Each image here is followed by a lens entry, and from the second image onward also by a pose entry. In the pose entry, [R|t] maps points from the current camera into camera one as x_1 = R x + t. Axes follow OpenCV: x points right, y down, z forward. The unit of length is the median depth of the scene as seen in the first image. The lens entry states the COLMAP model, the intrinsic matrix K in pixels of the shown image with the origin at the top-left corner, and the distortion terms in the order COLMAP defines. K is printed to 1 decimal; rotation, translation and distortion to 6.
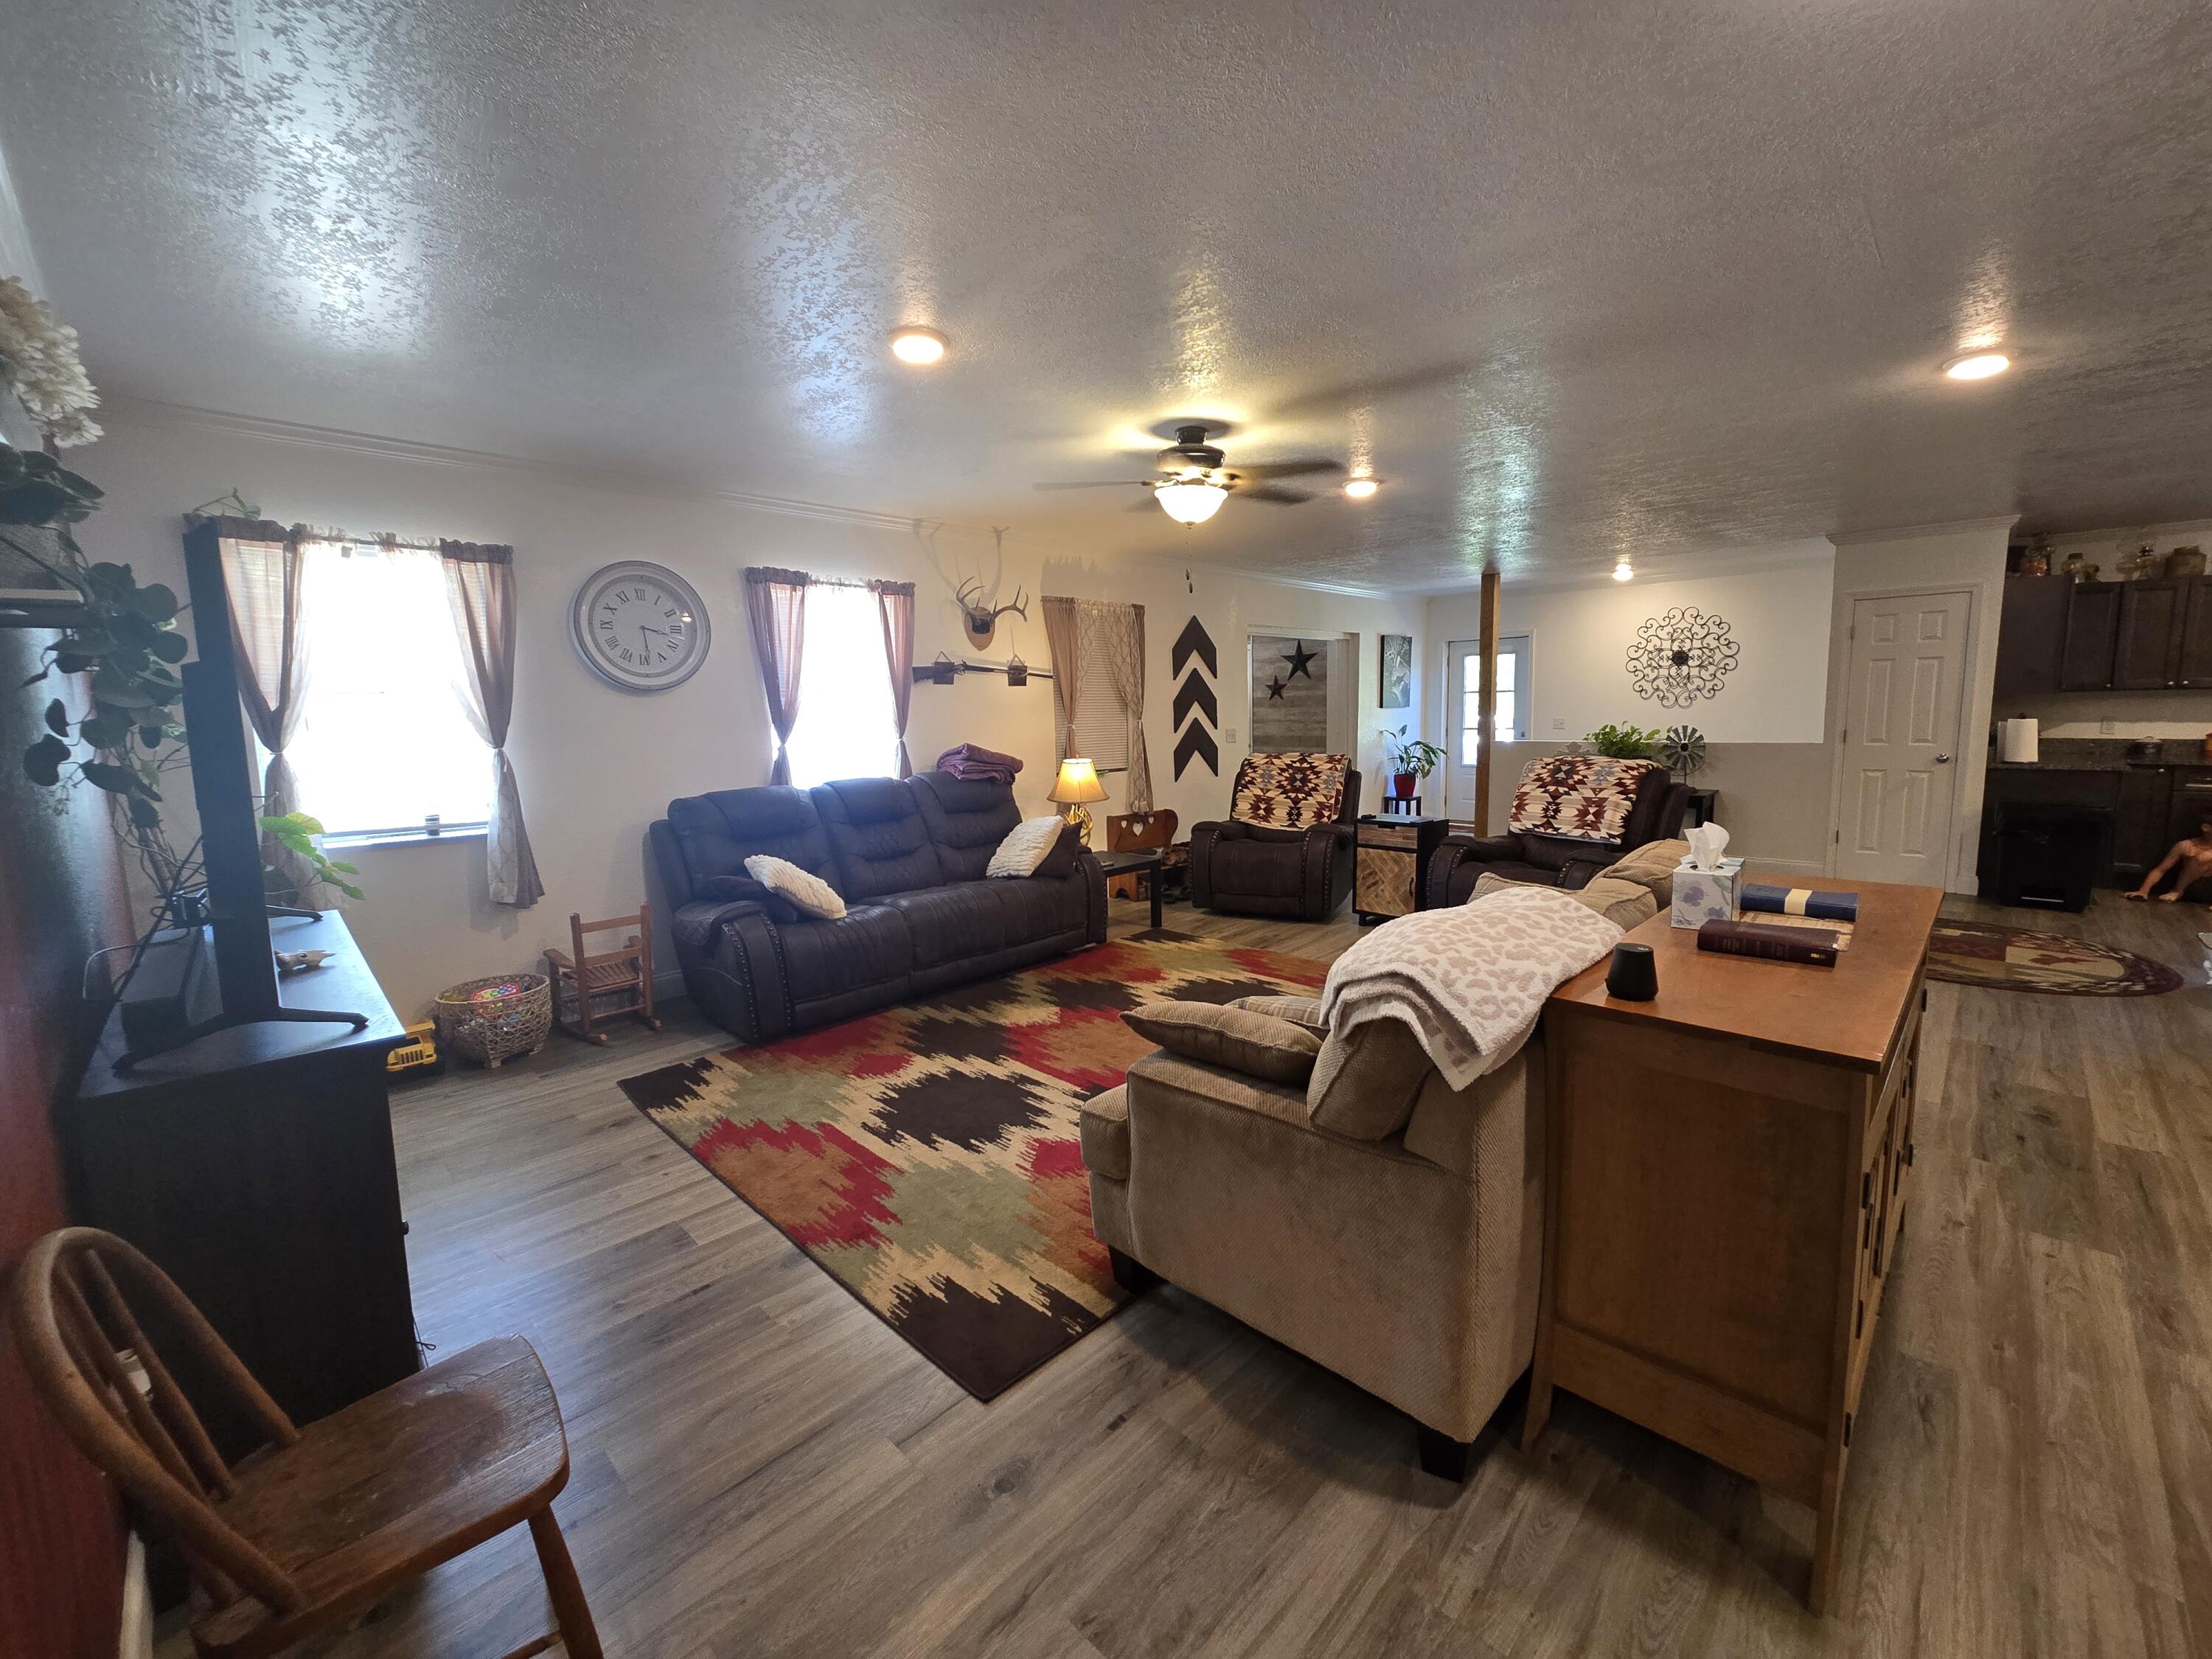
lens RADIAL K [[906.3, 0, 1150.7], [0, 906.3, 807.8], [0, 0, 1]] dist [-0.001698, 0.000807]
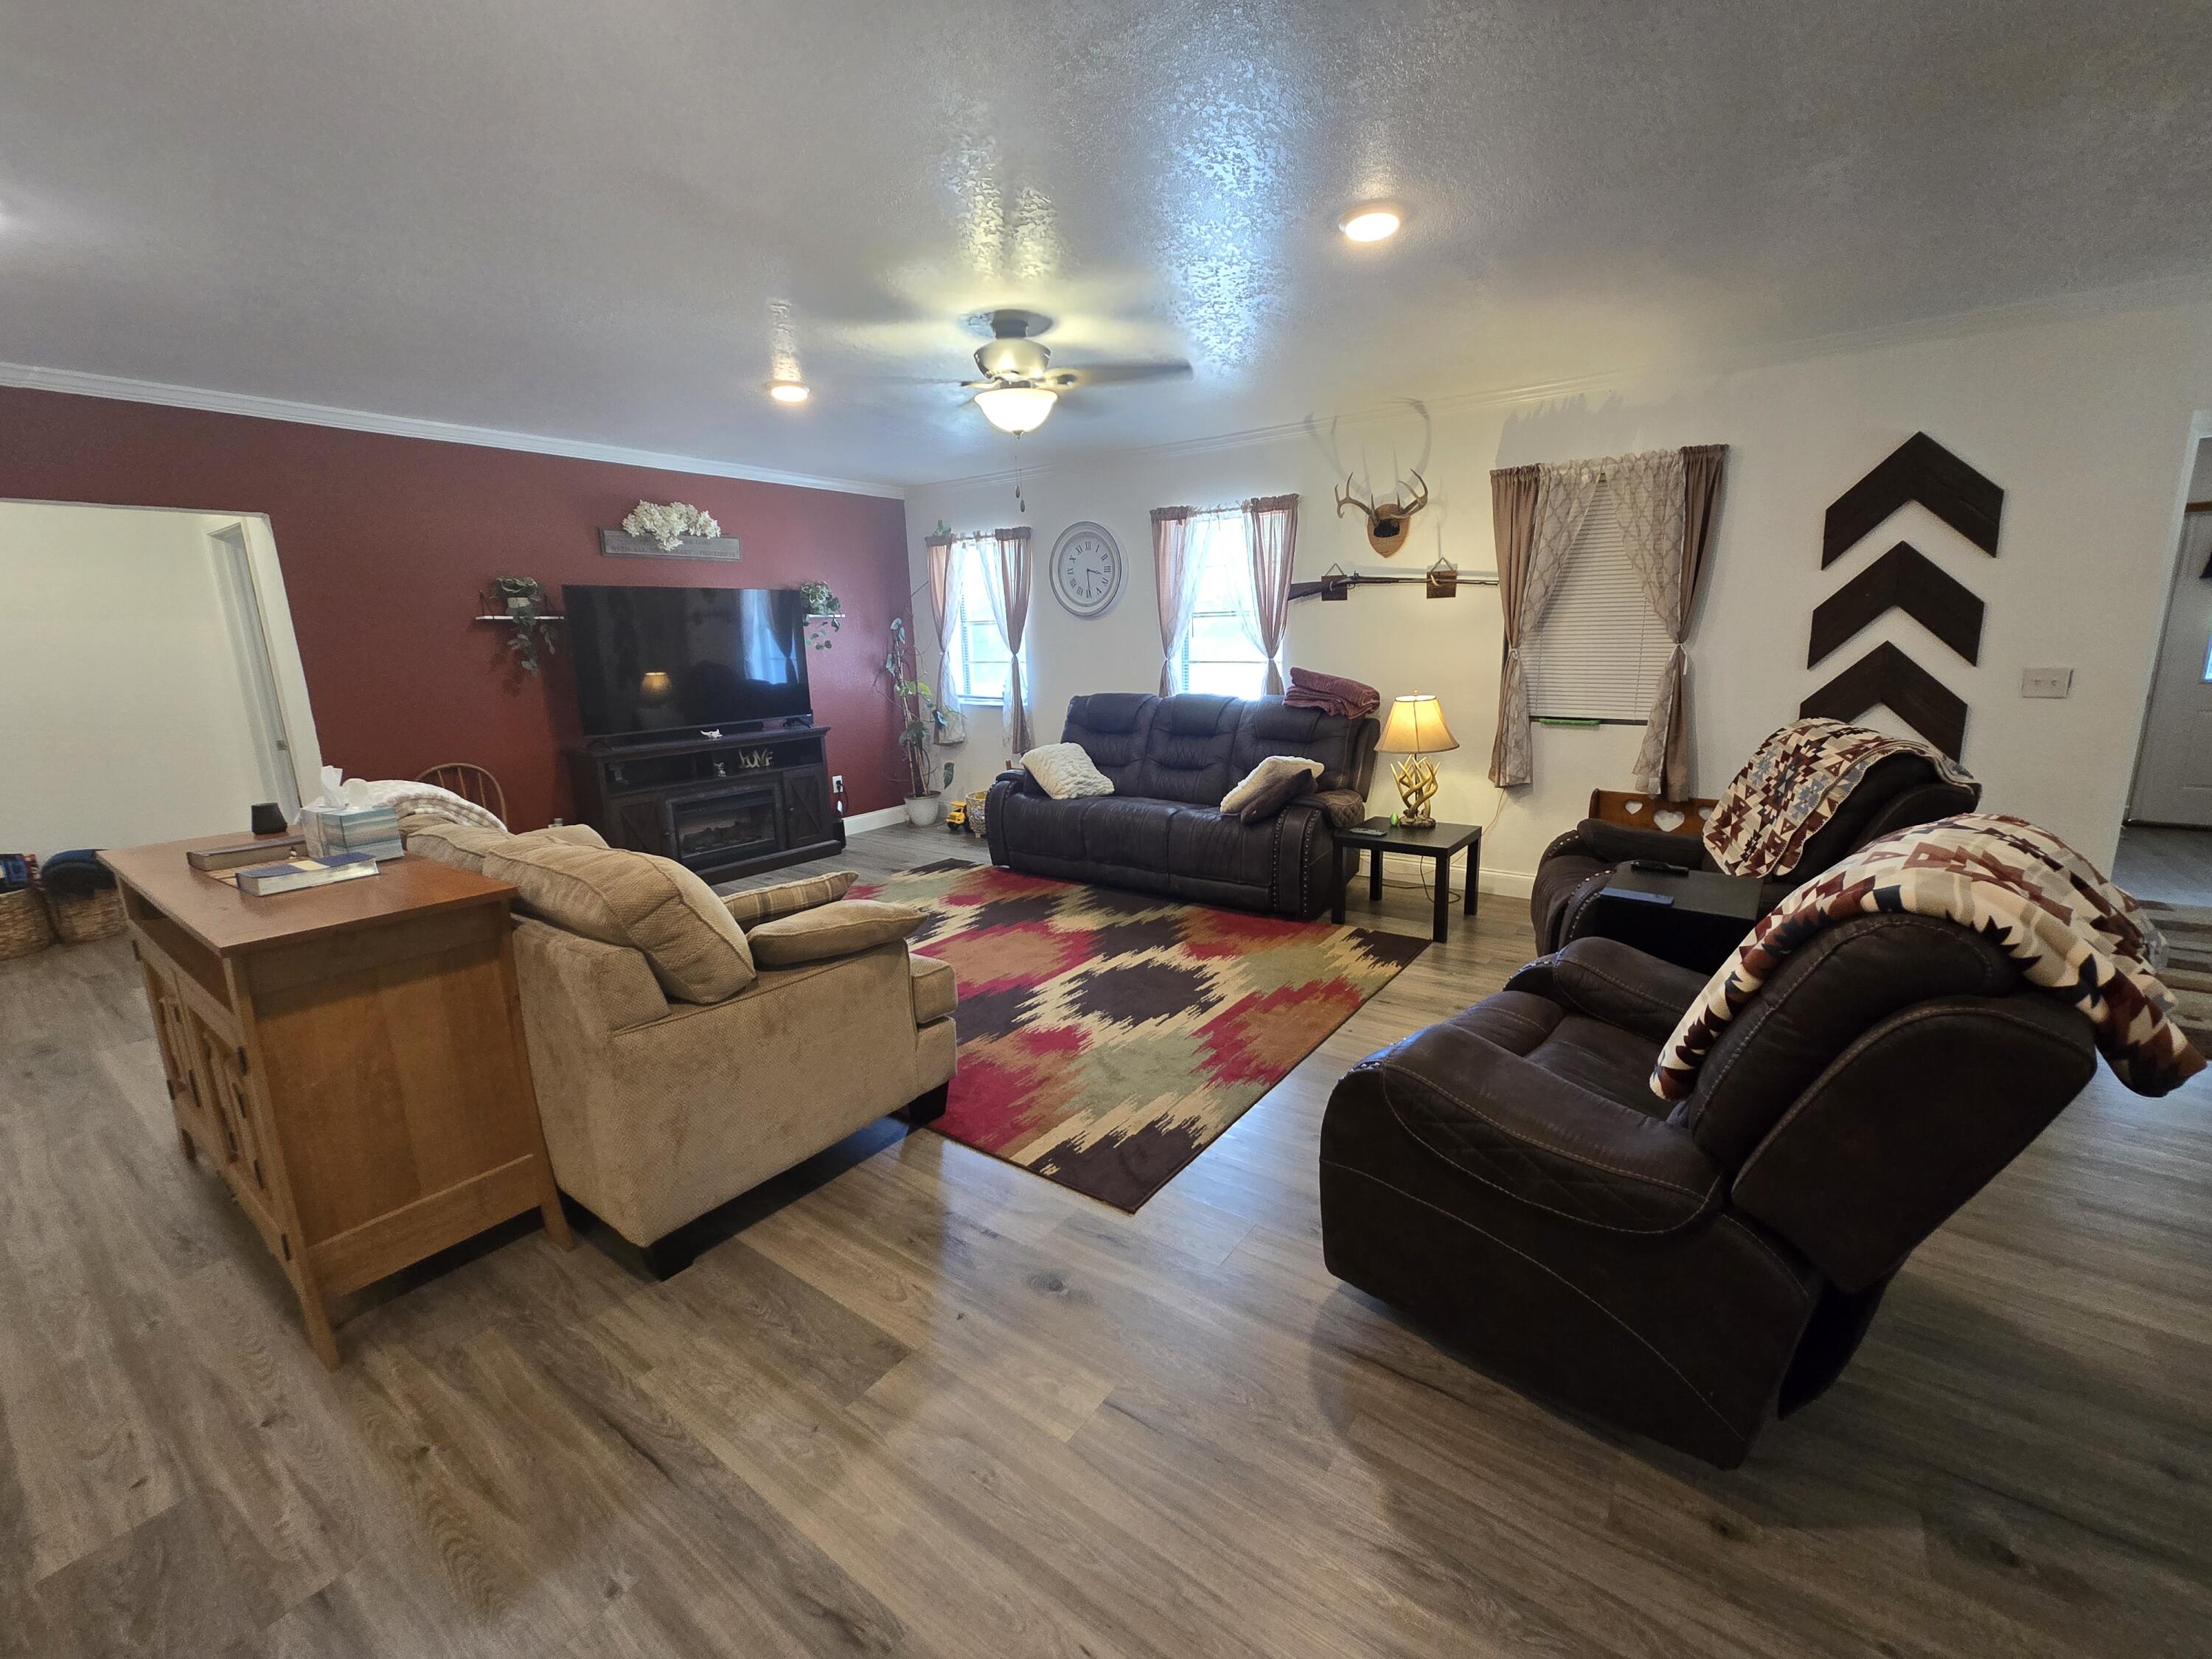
lens RADIAL K [[906.3, 0, 1110.9], [0, 906.3, 832.1], [0, 0, 1]] dist [-0.001698, 0.000807]
pose [[0.127020, 0.232269, -0.964322, 0.742620], [-0.088016, 0.971001, 0.222285, -0.102286], [0.987987, 0.056641, 0.143780, 0.727374]]
